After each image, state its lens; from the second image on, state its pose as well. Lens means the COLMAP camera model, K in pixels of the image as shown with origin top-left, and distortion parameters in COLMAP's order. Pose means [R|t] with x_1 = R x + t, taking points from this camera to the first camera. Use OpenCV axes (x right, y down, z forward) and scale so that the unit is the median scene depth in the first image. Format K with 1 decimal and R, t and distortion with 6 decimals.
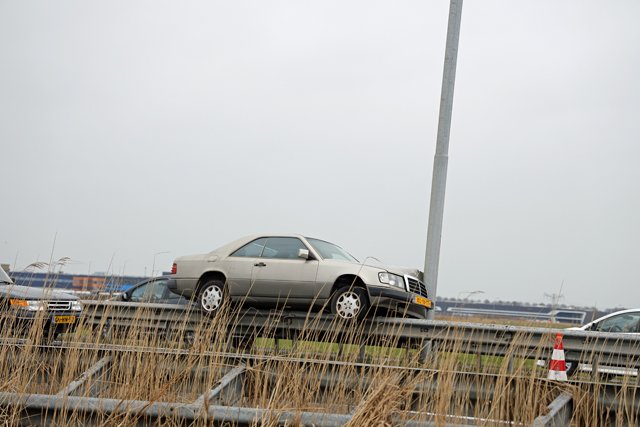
lens RADIAL K [[1880.1, 0, 320.0], [0, 1880.1, 213.5], [0, 0, 1]] dist [0.863162, -0.333796]
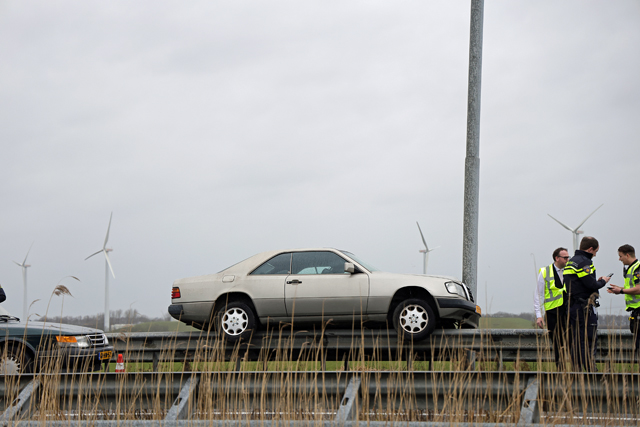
lens RADIAL K [[1880.1, 0, 320.0], [0, 1880.1, 213.5], [0, 0, 1]] dist [0.863162, -0.333796]
pose [[0.934119, -0.044205, 0.354214, -0.357410], [0.046411, 0.998920, 0.002272, -0.008434], [-0.353932, 0.014317, 0.935162, 0.127728]]
